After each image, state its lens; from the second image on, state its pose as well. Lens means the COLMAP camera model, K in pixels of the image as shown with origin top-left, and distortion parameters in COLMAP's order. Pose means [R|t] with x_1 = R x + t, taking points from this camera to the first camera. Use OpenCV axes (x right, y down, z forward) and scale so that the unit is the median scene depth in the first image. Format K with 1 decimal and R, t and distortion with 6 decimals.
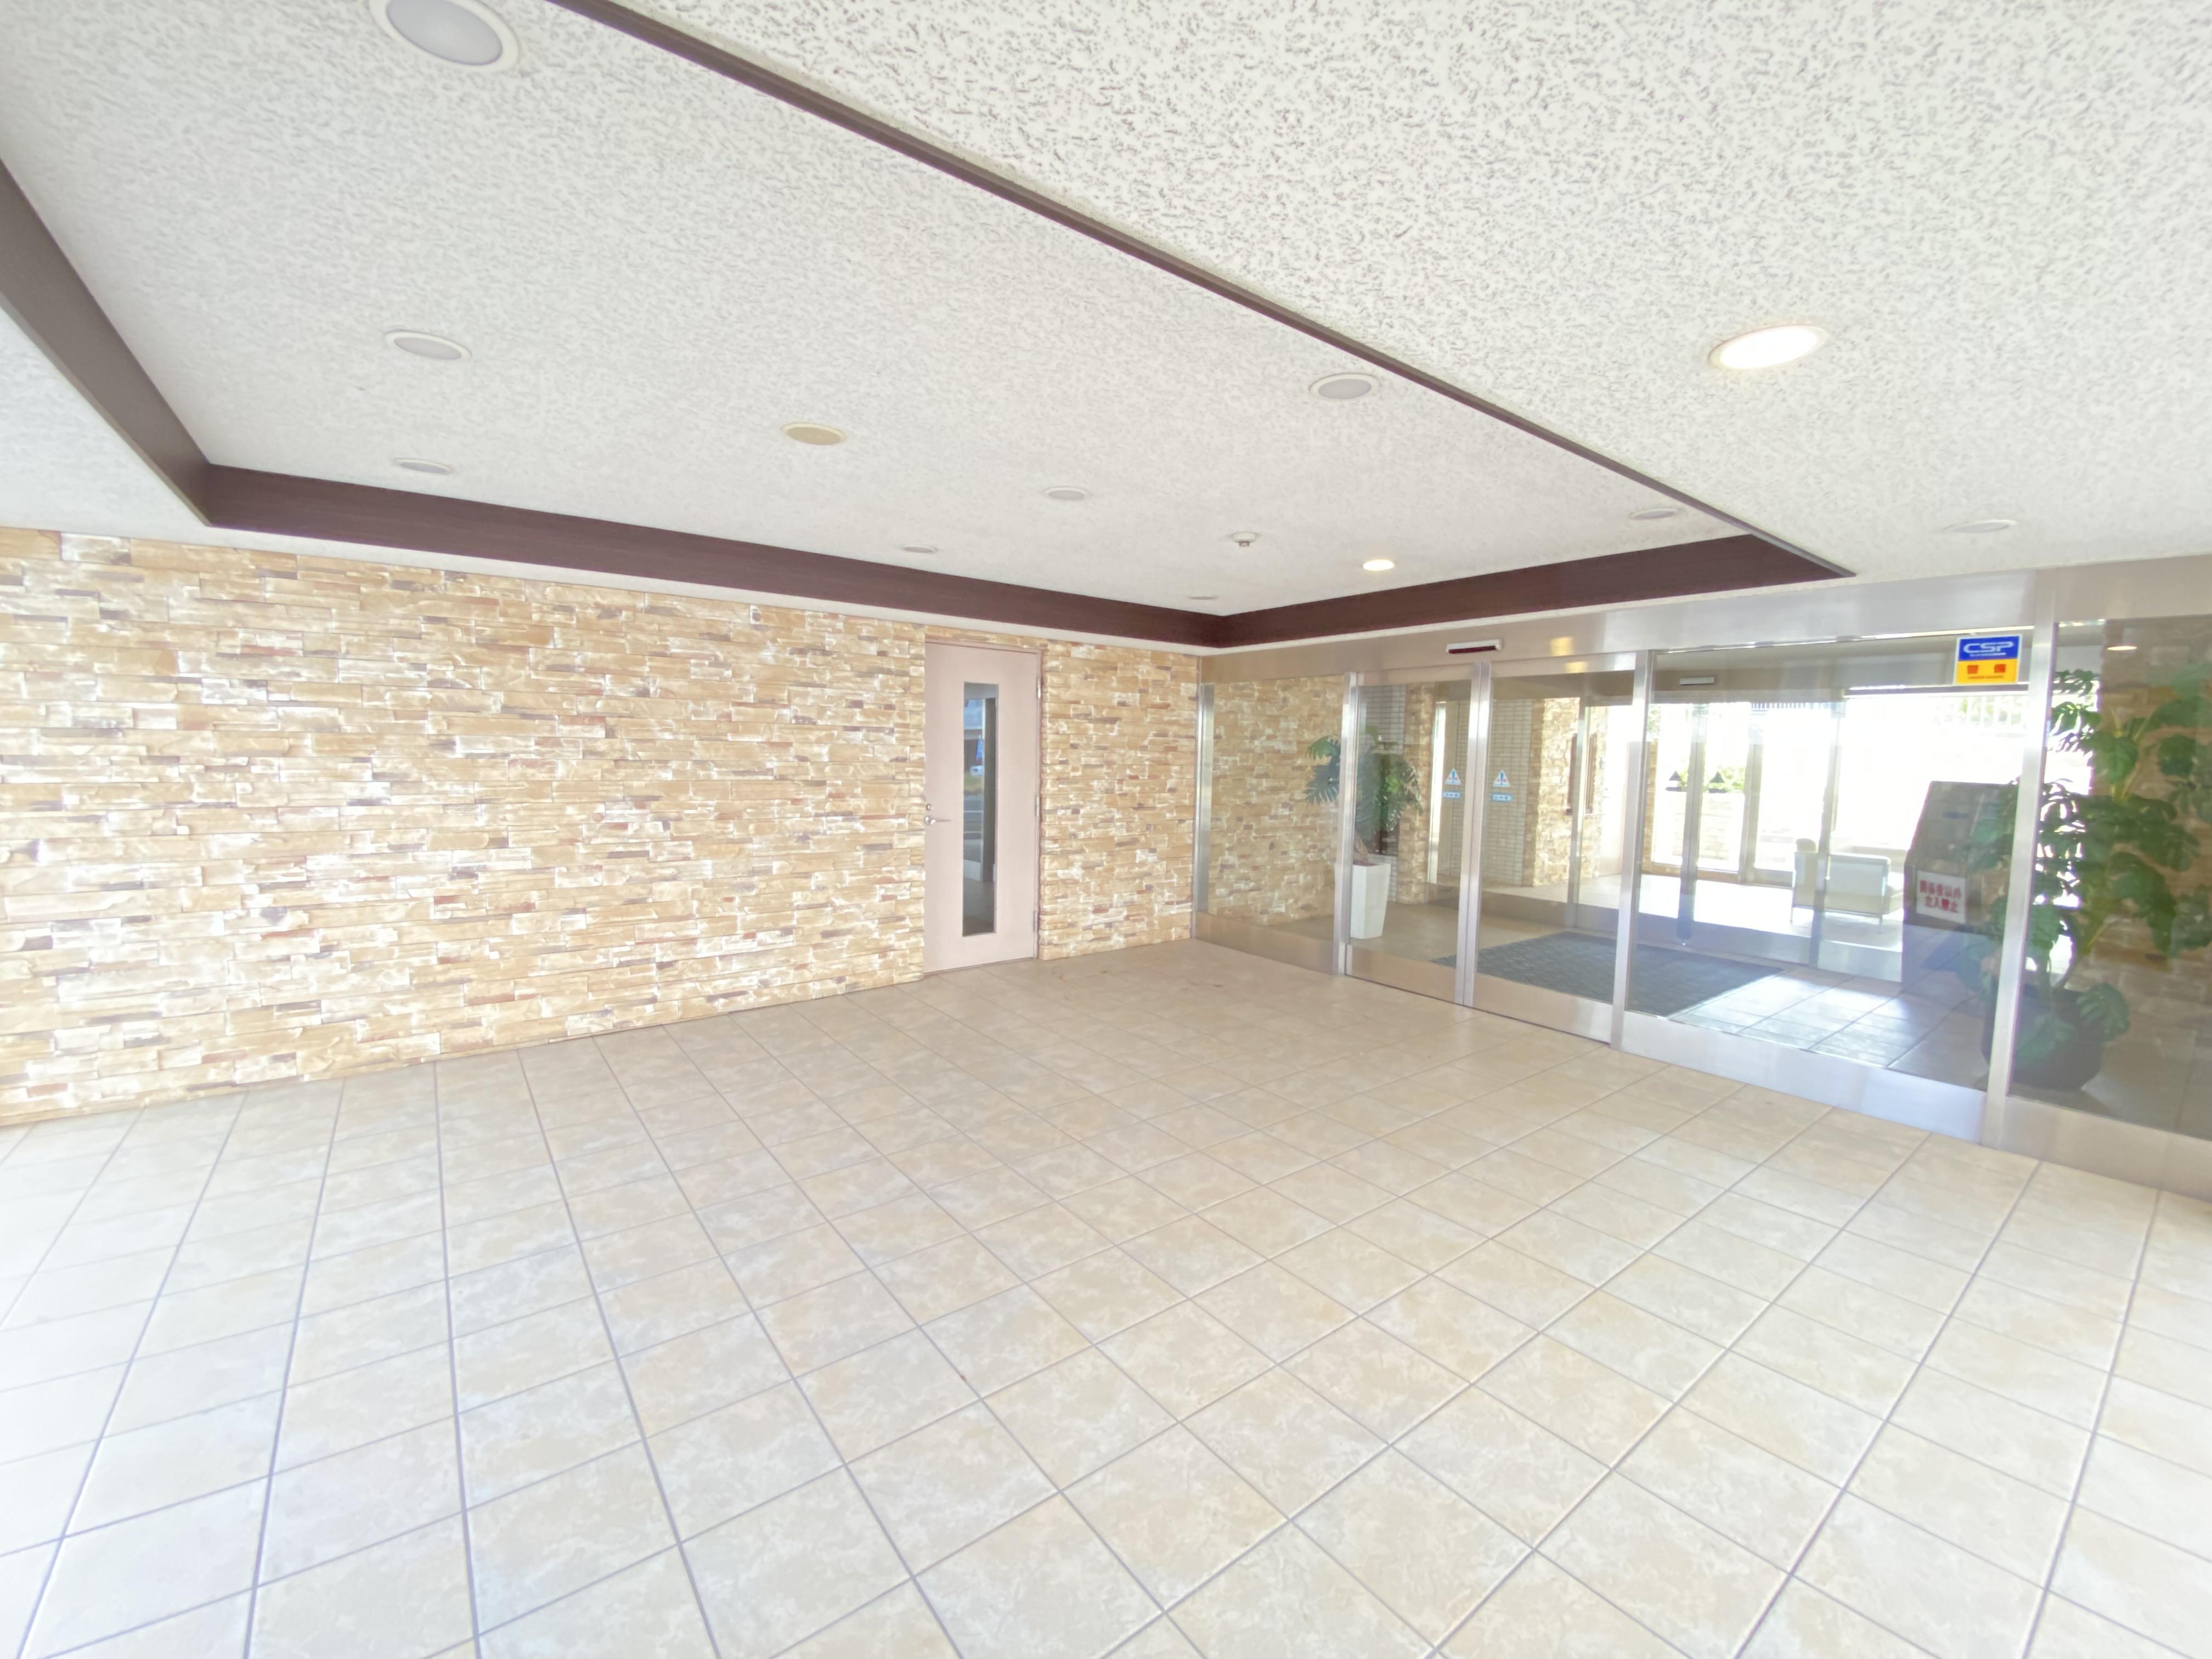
lens RADIAL K [[892.2, 0, 1107.7], [0, 892.2, 826.4], [0, 0, 1]] dist [-0.004249, -0.000683]
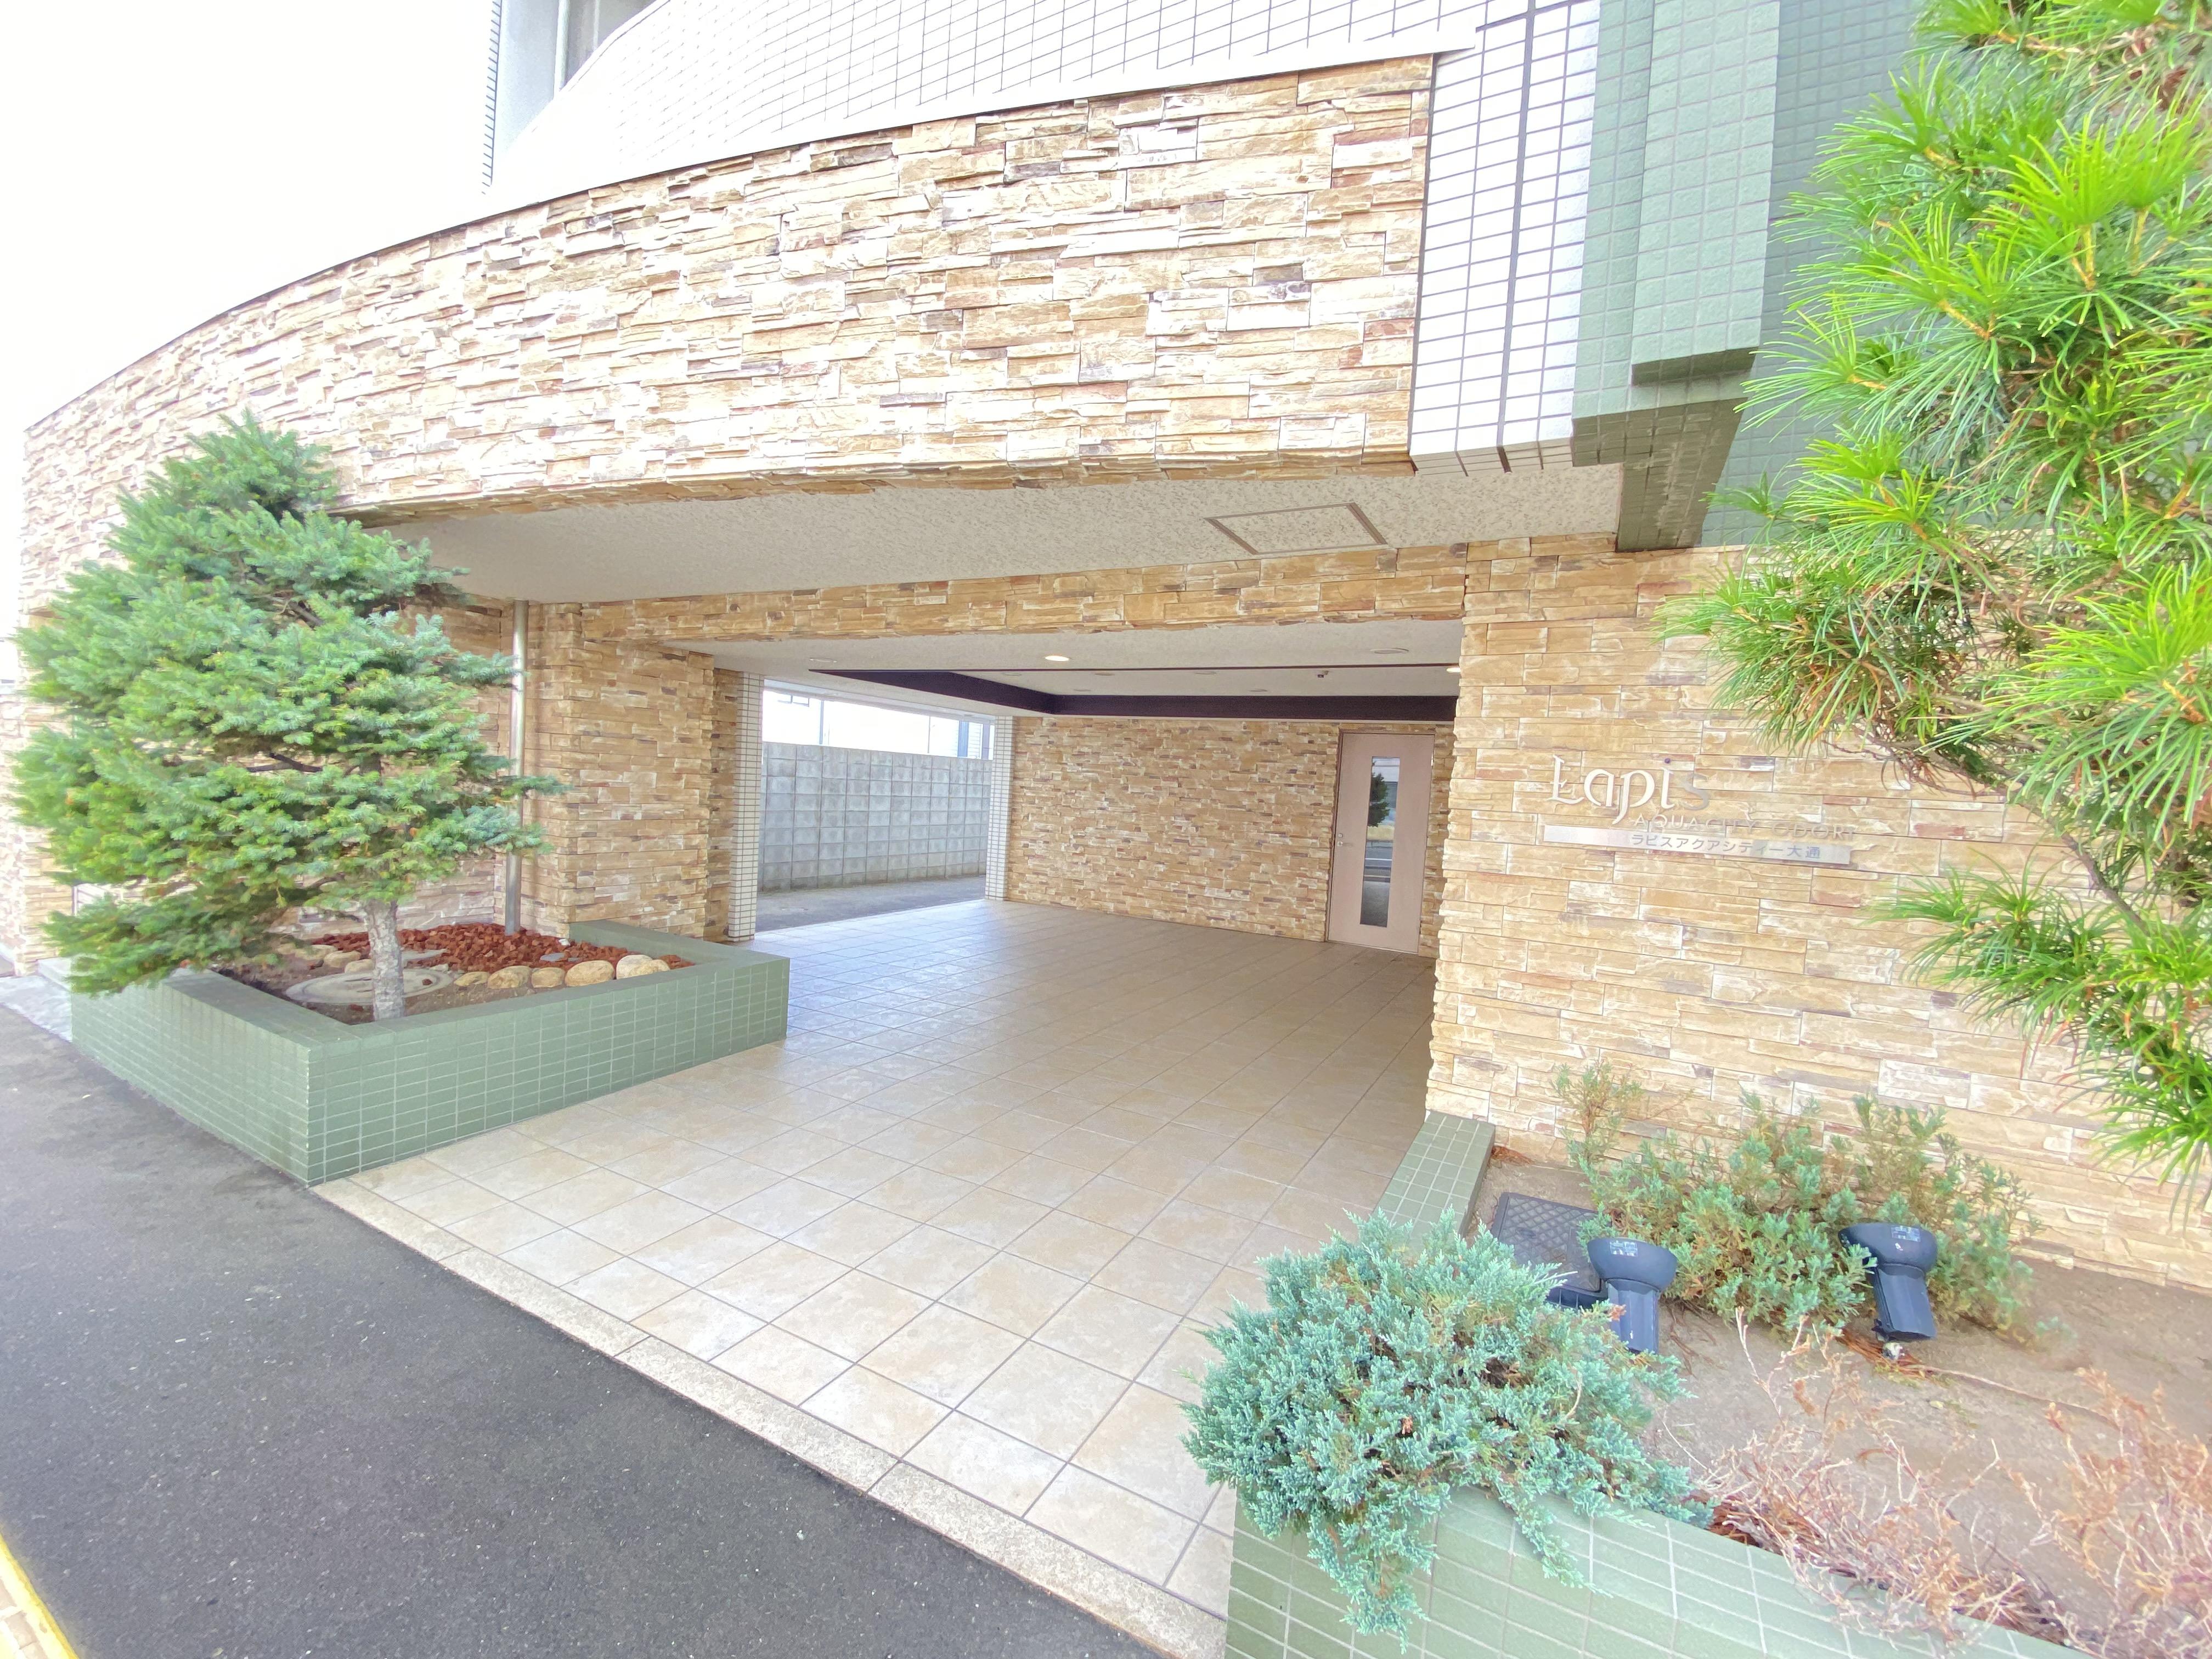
lens RADIAL K [[892.2, 0, 1103.2], [0, 892.2, 824.1], [0, 0, 1]] dist [-0.004249, -0.000683]
pose [[0.384370, 0.046145, -0.922025, 1.320689], [-0.128600, 0.991689, -0.003979, 0.022915], [0.914178, 0.120102, 0.387110, -0.012246]]
